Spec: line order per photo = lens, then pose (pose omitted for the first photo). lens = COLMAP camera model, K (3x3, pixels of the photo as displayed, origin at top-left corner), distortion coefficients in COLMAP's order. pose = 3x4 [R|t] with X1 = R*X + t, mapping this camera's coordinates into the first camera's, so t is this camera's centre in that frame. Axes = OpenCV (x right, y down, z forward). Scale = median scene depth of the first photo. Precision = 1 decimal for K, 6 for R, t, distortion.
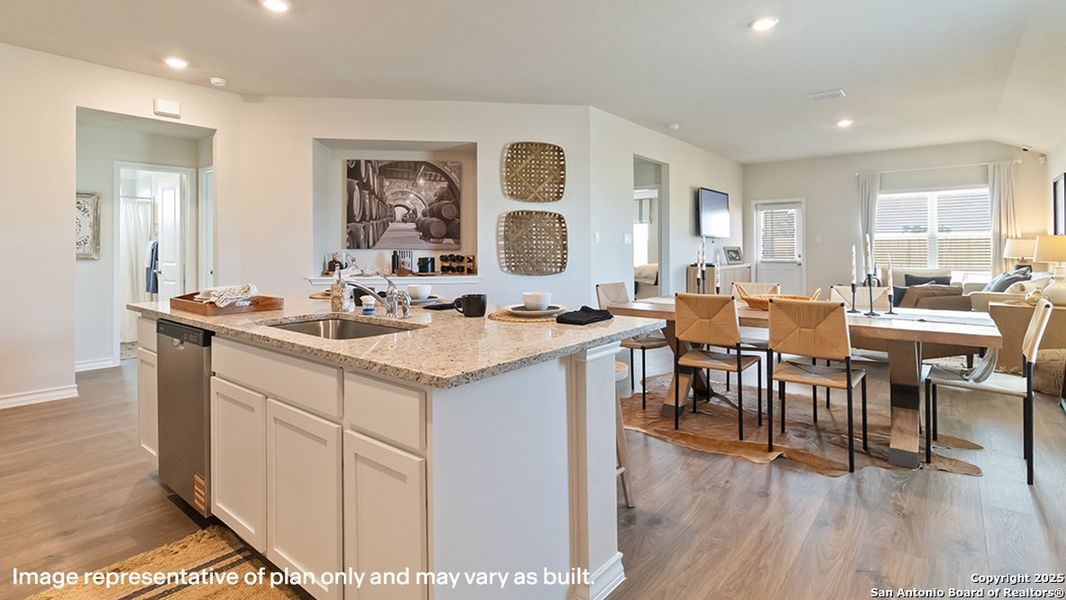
lens RADIAL K [[514.8, 0, 539.2], [0, 514.8, 247.7], [0, 0, 1]] dist [0.000110, 0.002175]
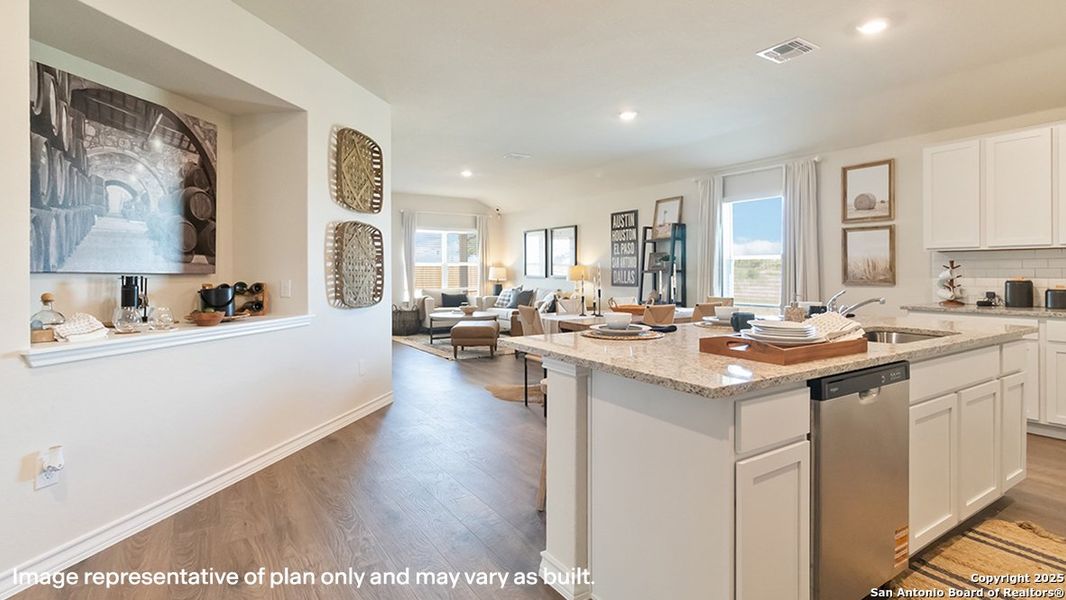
lens RADIAL K [[514.8, 0, 547.1], [0, 514.8, 273.8], [0, 0, 1]] dist [0.000110, 0.002175]
pose [[0.316450, 0.000444, 0.948609, -0.717121], [-0.001351, 0.999999, -0.000017, 0.003224], [-0.948608, -0.001276, 0.316450, 0.551848]]
